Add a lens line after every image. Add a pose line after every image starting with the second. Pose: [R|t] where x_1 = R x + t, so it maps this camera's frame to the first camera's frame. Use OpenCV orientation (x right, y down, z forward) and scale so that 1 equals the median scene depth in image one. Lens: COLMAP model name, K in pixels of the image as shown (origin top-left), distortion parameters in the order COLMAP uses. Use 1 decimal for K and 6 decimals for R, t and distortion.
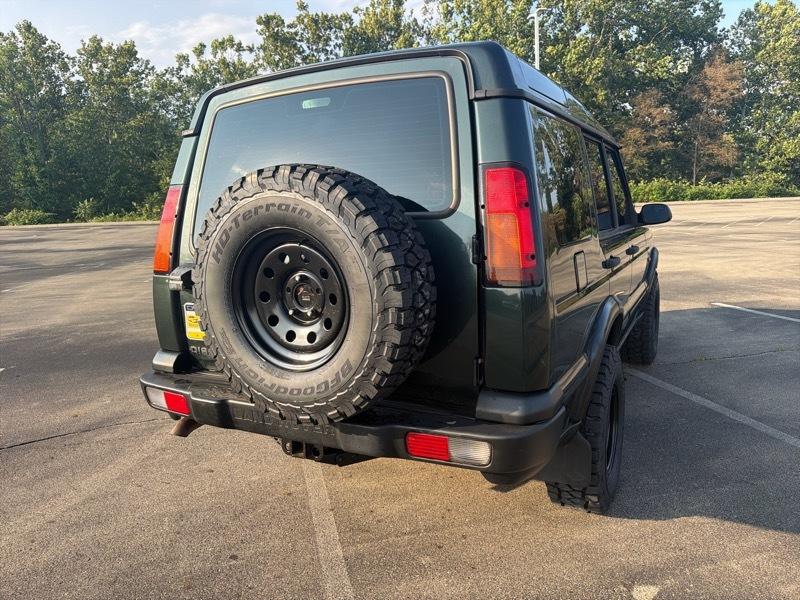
lens RADIAL K [[572.6, 0, 402.6], [0, 572.6, 301.1], [0, 0, 1]] dist [0.023684, -0.028065]
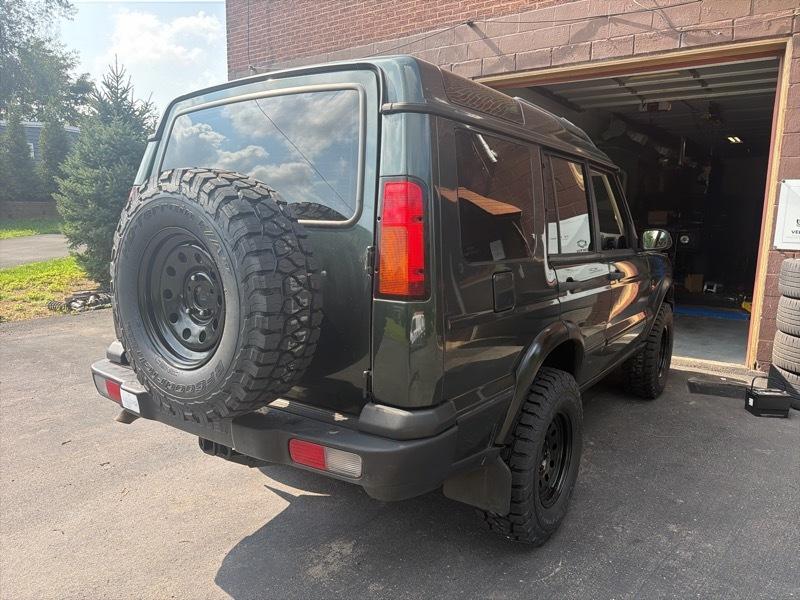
lens RADIAL K [[572.6, 0, 398.5], [0, 572.6, 295.2], [0, 0, 1]] dist [0.023684, -0.028065]
pose [[0.990498, 0.065124, -0.121129, 0.218243], [-0.068935, 0.997241, -0.027532, -0.004231], [0.119002, 0.035621, 0.992255, 0.013264]]
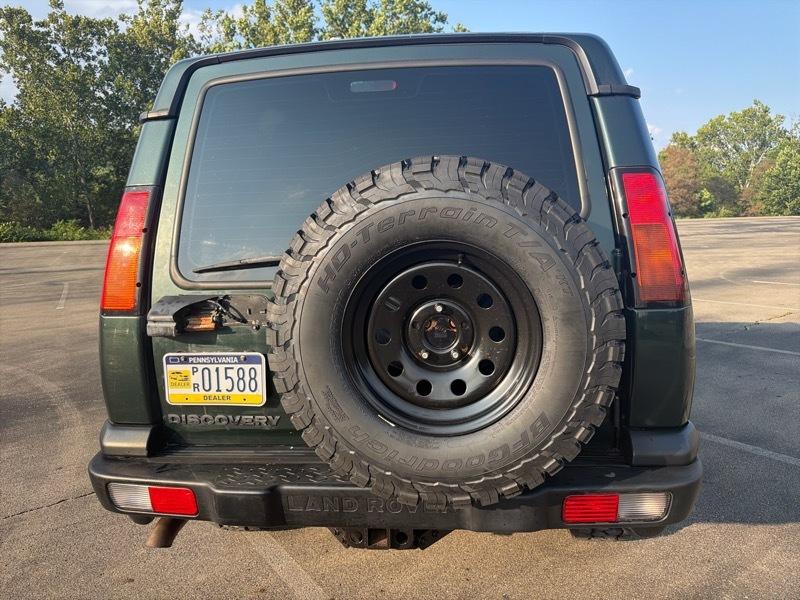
lens RADIAL K [[572.6, 0, 401.3], [0, 572.6, 297.6], [0, 0, 1]] dist [0.023684, -0.028065]
pose [[0.929363, -0.041060, 0.366878, -0.354582], [0.058650, 0.997596, -0.036921, -0.021625], [-0.364480, 0.055831, 0.929536, 0.232063]]
